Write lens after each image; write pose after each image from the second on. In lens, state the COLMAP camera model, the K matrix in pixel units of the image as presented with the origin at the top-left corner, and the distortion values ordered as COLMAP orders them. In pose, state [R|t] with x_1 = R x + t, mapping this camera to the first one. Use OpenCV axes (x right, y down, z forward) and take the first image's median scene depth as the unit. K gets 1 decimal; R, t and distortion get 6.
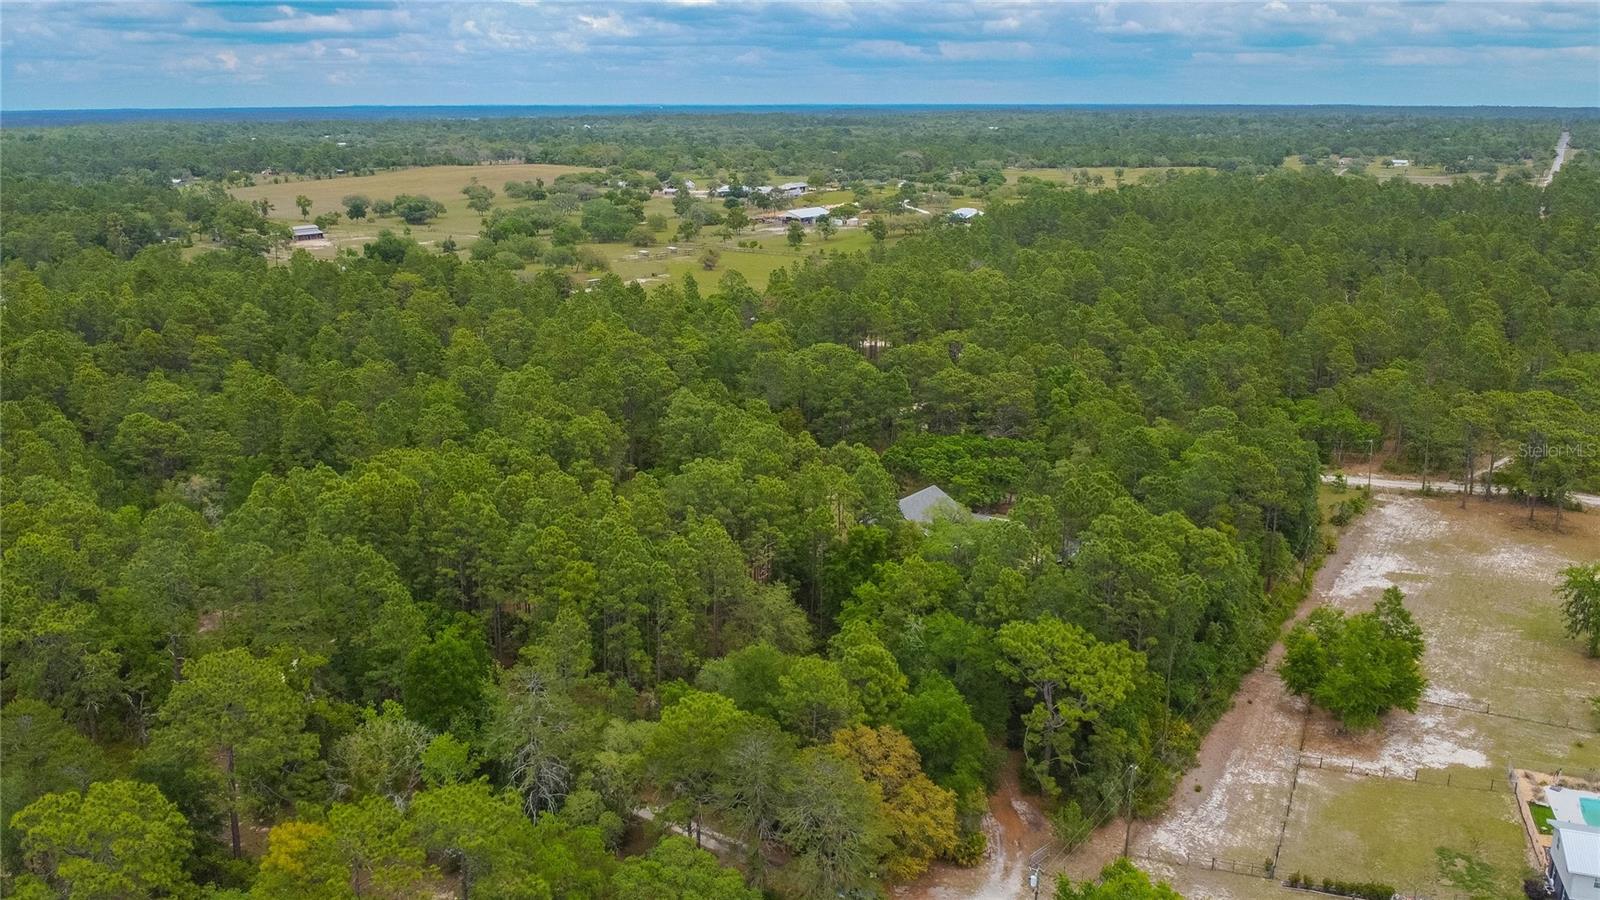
lens RADIAL K [[1254.2, 0, 800.0], [0, 1254.2, 450.0], [0, 0, 1]] dist [-0.033621, -0.000740]
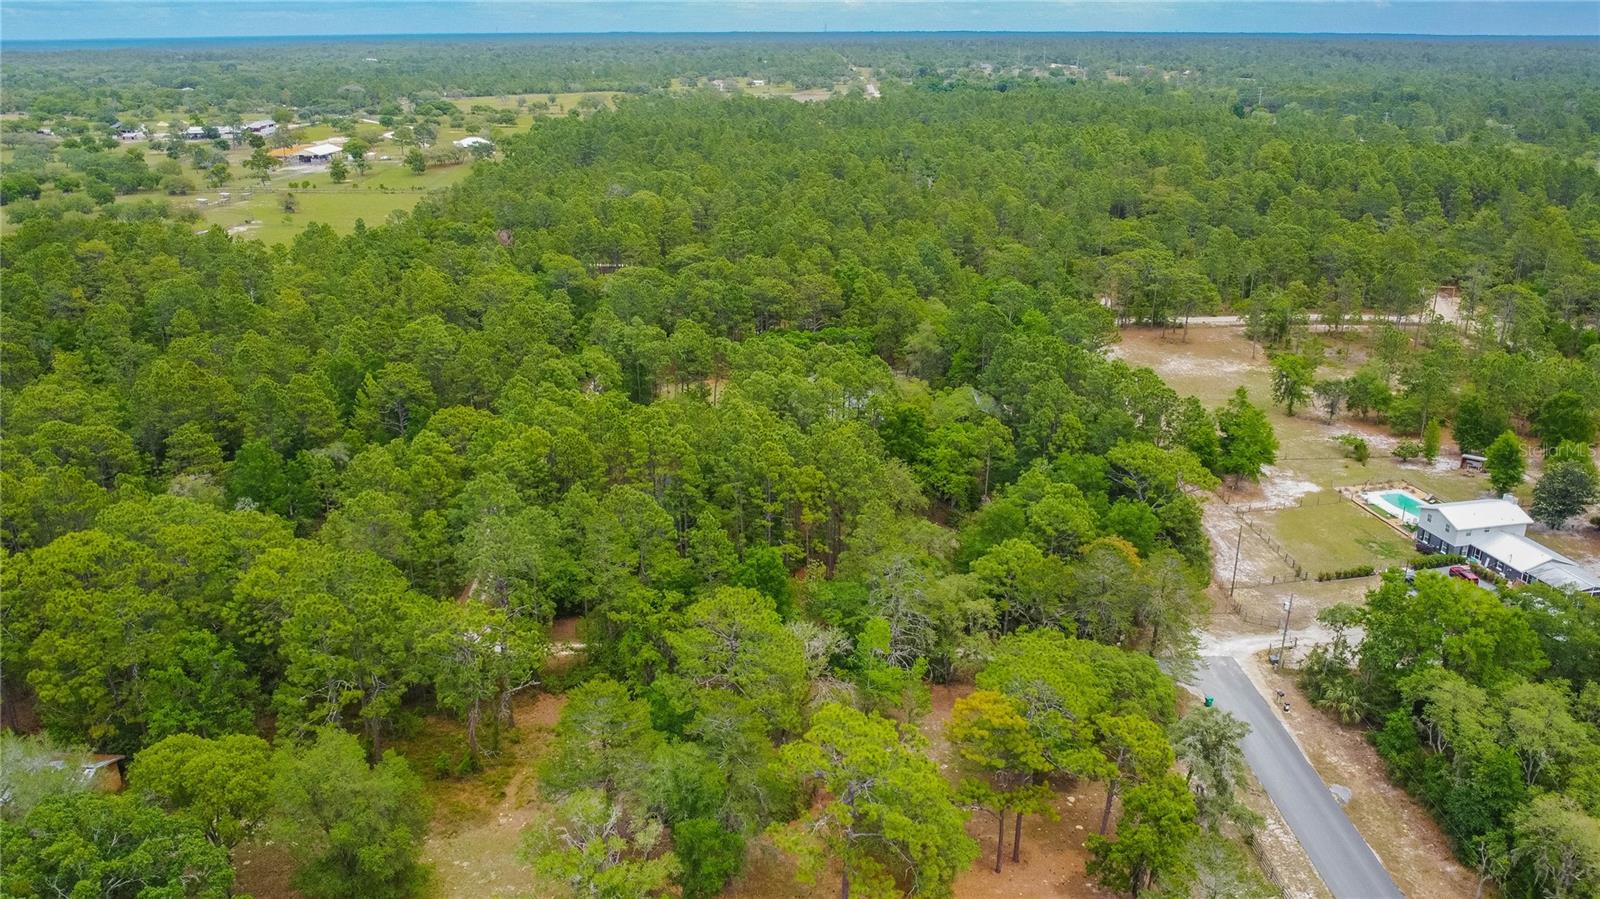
lens RADIAL K [[1172.1, 0, 800.0], [0, 1172.1, 449.5], [0, 0, 1]] dist [-0.032906, -0.001900]
pose [[0.855970, -0.172766, 0.487306, -0.396877], [0.137162, 0.984627, 0.108153, -0.016830], [-0.498499, -0.025736, 0.866508, 0.065000]]
